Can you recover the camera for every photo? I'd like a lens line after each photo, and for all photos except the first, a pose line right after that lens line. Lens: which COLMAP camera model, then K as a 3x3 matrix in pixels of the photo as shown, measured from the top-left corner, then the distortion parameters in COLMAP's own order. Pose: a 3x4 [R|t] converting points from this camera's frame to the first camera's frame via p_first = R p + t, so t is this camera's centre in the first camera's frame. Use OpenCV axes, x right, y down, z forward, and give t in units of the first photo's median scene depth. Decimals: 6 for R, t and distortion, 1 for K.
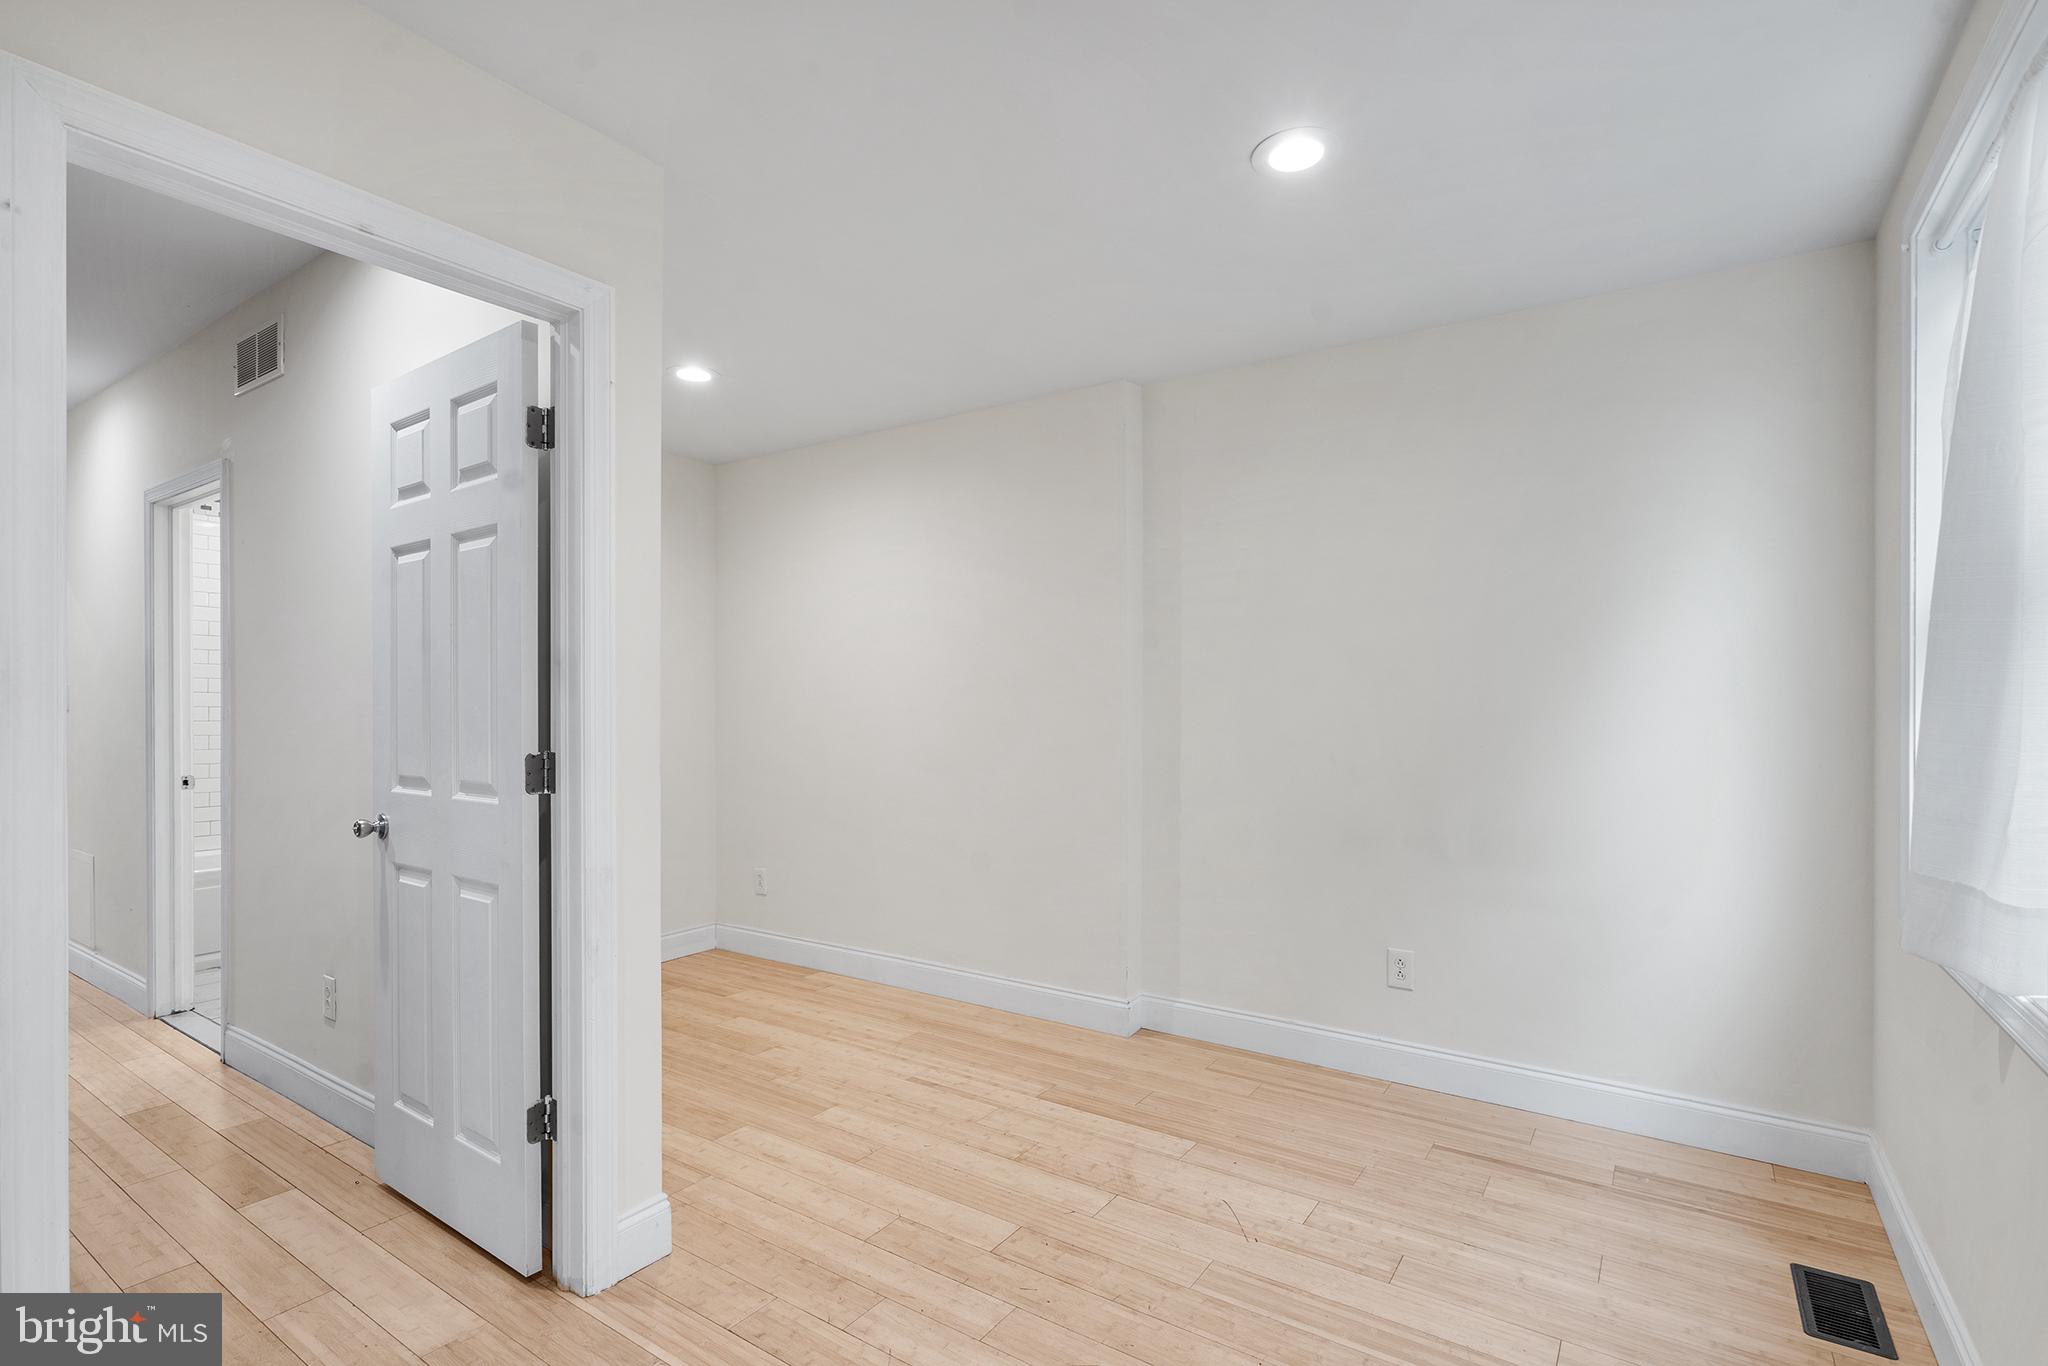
lens RADIAL K [[969.4, 0, 1019.5], [0, 969.4, 694.2], [0, 0, 1]] dist [-0.002415, 0.000392]
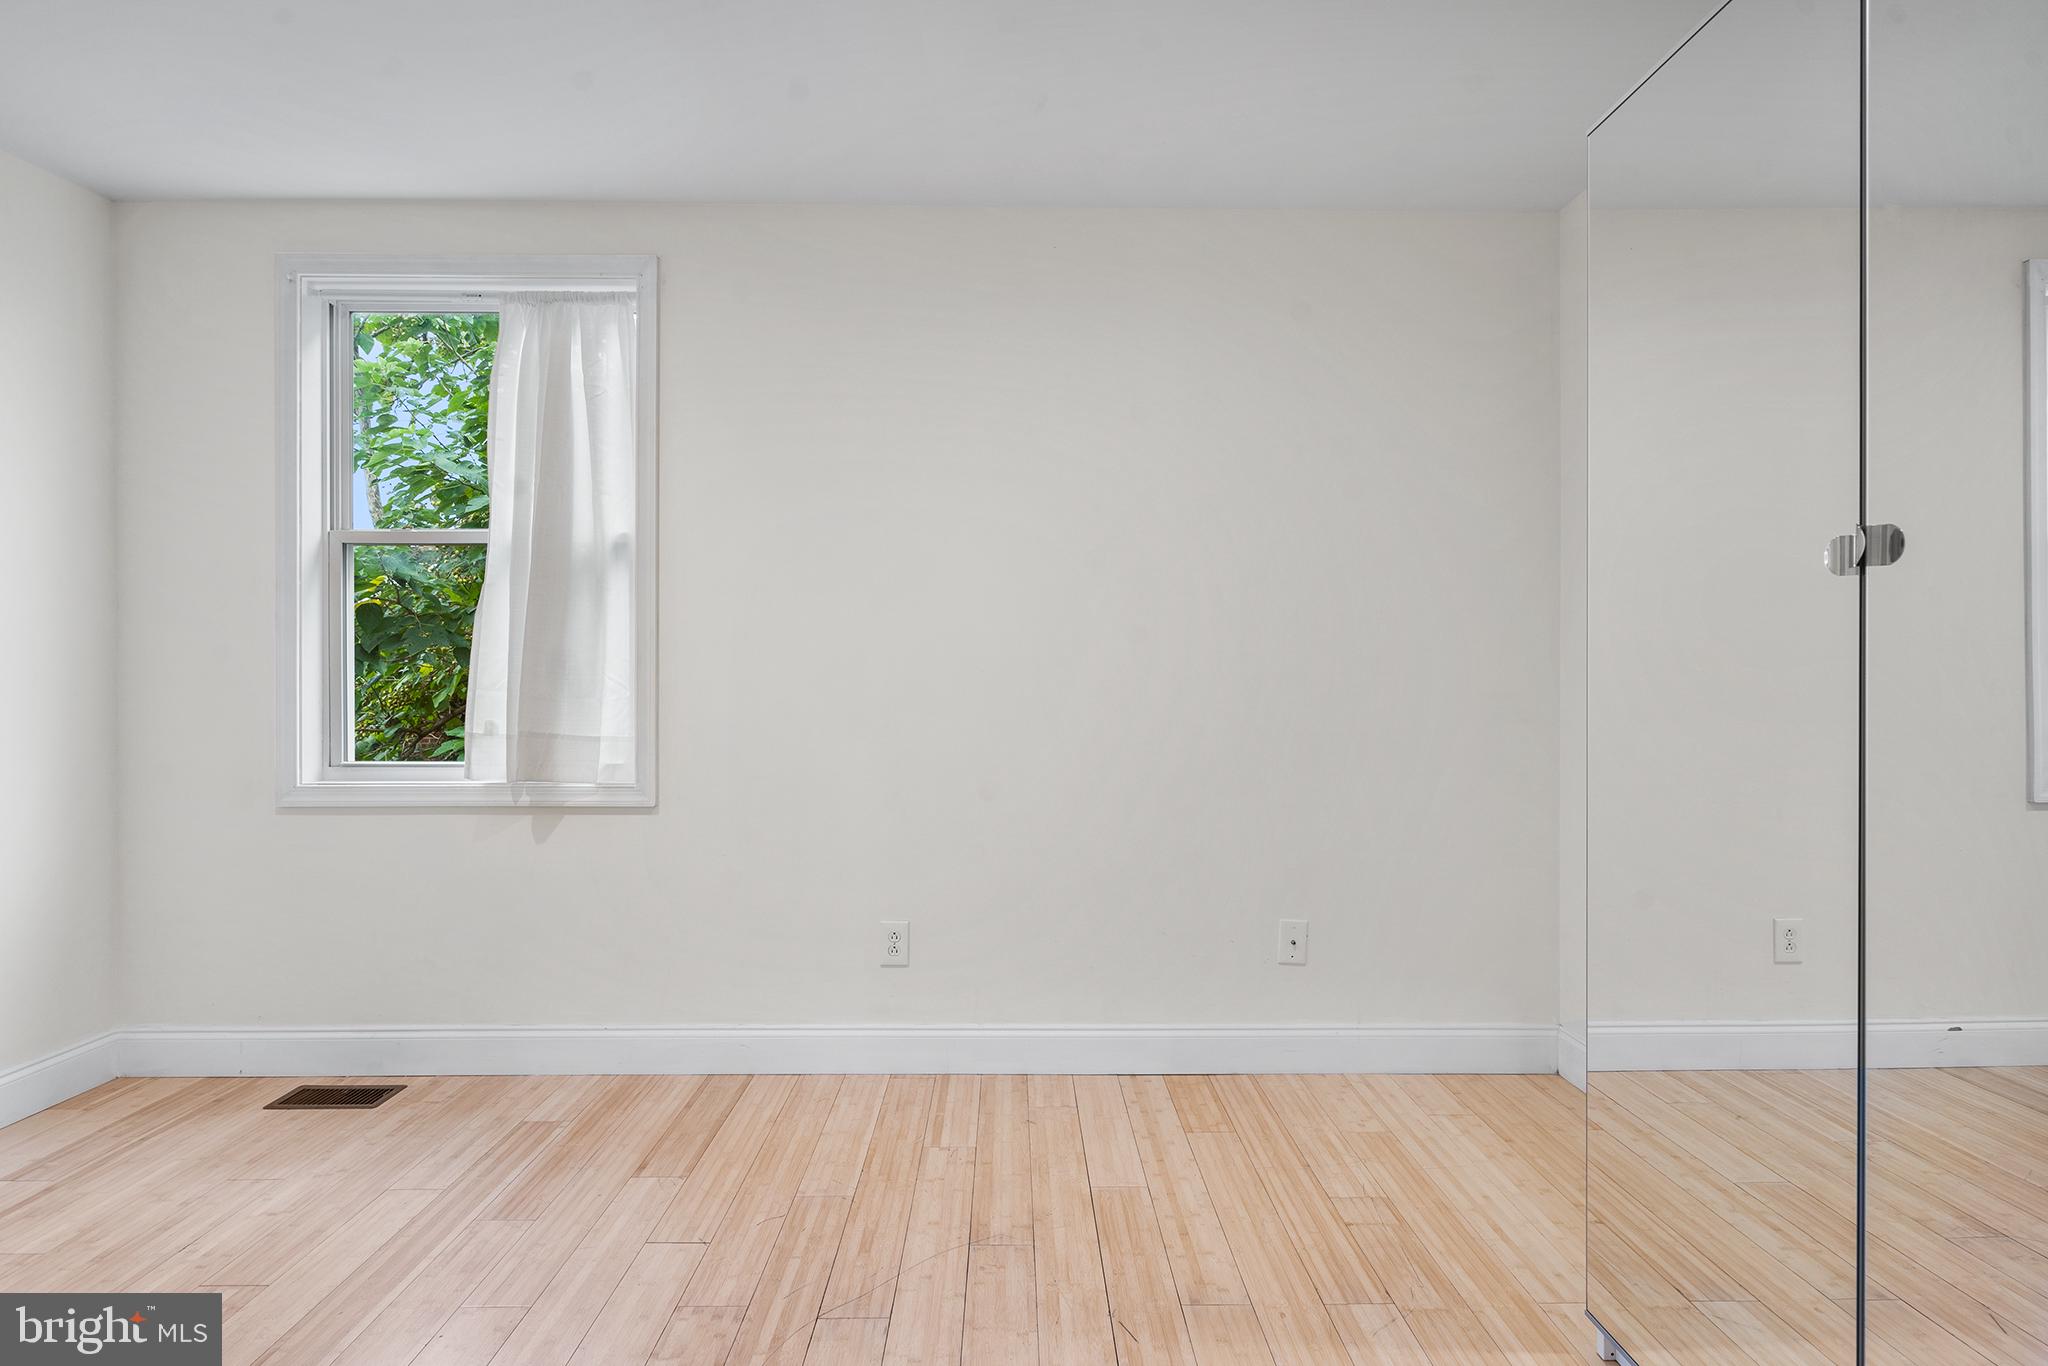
lens RADIAL K [[969.4, 0, 1023.7], [0, 969.4, 681.9], [0, 0, 1]] dist [-0.002415, 0.000392]
pose [[-0.582410, -0.001202, 0.812894, -0.638156], [-0.004939, 0.999986, -0.002060, 0.066344], [-0.812880, -0.005215, -0.582408, 0.870697]]
